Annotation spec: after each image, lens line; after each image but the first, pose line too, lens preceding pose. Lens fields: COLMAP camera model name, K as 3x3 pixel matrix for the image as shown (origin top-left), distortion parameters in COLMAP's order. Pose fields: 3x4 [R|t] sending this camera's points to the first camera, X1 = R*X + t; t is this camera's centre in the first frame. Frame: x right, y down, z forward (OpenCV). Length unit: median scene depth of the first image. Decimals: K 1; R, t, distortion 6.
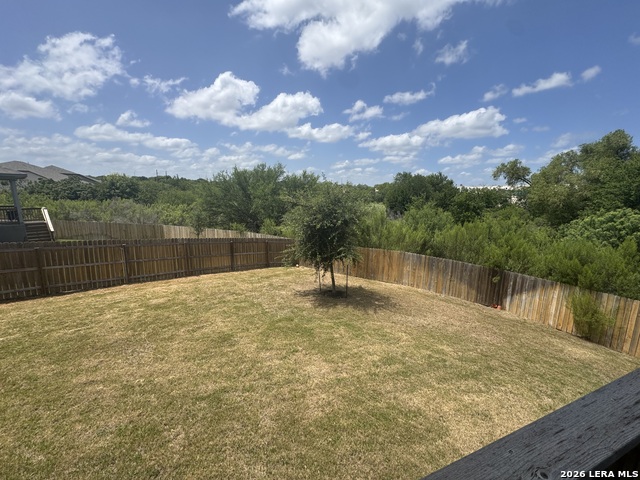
lens RADIAL K [[252.5, 0, 320.0], [0, 252.5, 240.0], [0, 0, 1]] dist [-0.000449, 0.000040]
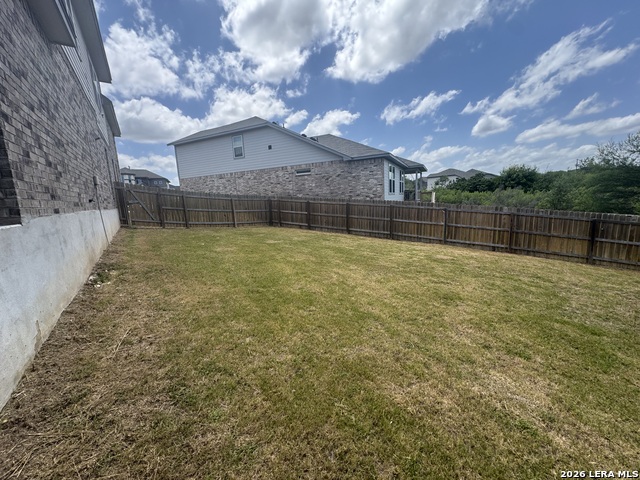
lens RADIAL K [[255.2, 0, 320.0], [0, 255.2, 240.0], [0, 0, 1]] dist [-0.001384, 0.000017]
pose [[0.220909, 0.128462, -0.966797, 0.225867], [-0.125369, 0.986804, 0.102474, 0.144694], [0.967203, 0.098569, 0.234099, 0.320501]]
